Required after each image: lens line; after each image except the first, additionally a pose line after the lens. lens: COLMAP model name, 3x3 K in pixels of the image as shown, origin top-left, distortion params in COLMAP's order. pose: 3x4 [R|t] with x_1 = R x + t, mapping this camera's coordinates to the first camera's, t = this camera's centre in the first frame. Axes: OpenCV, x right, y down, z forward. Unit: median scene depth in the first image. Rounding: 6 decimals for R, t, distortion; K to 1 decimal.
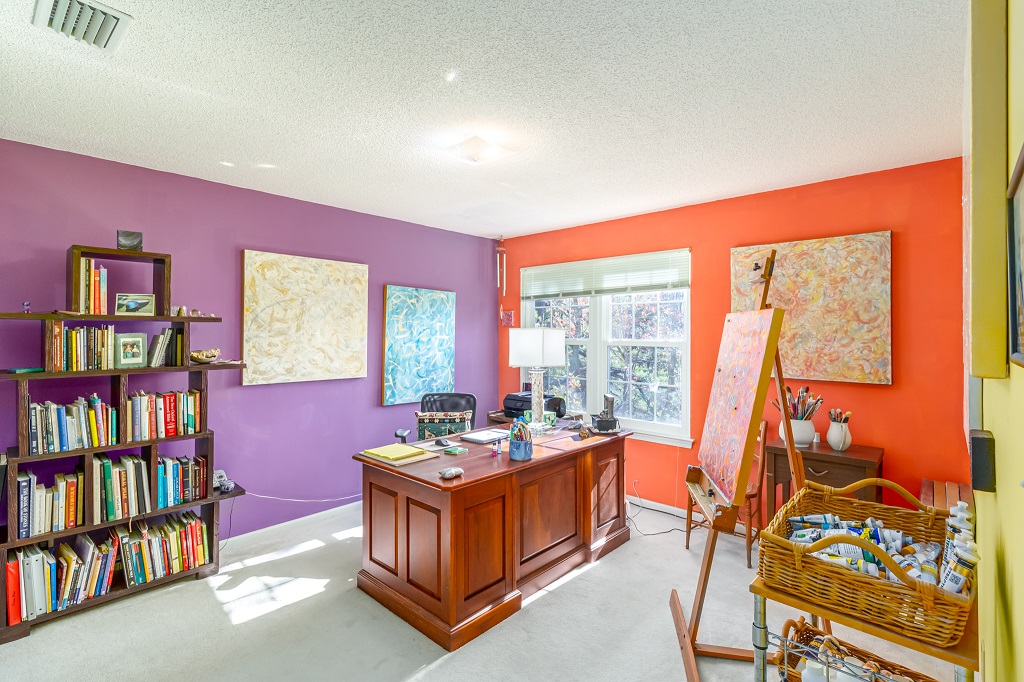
lens RADIAL K [[473.0, 0, 518.8], [0, 473.0, 331.1], [0, 0, 1]] dist [-0.000923, 0.000446]
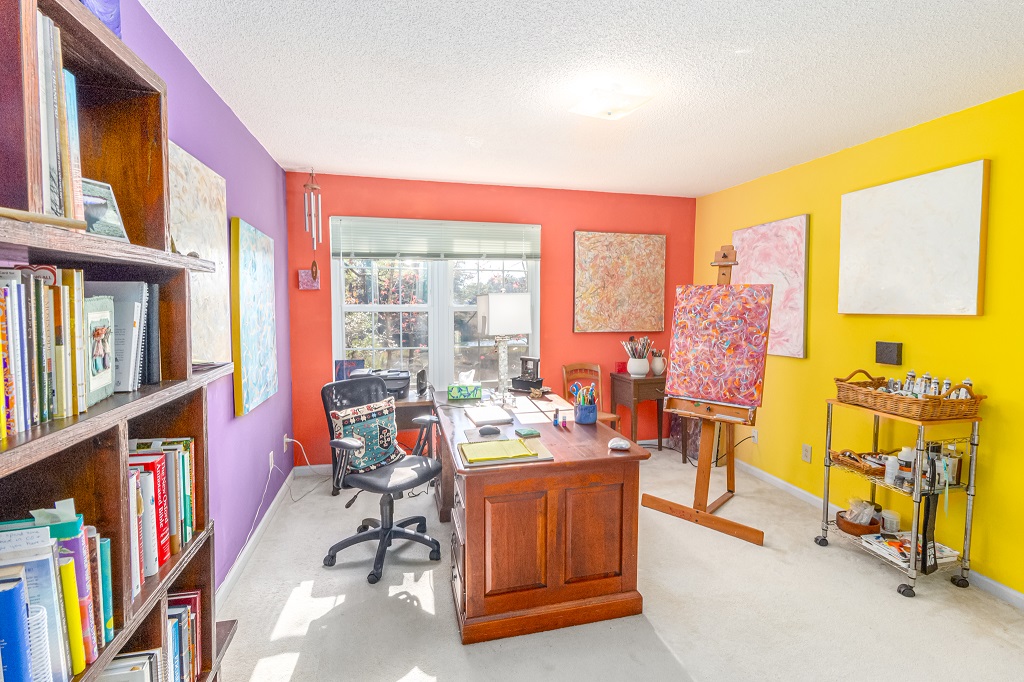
lens RADIAL K [[473.0, 0, 518.8], [0, 473.0, 331.1], [0, 0, 1]] dist [-0.000923, 0.000446]
pose [[0.552109, -0.054725, 0.831974, -0.786521], [-0.006270, 0.997543, 0.069776, 0.002476], [-0.833749, -0.043740, 0.550409, 0.486678]]
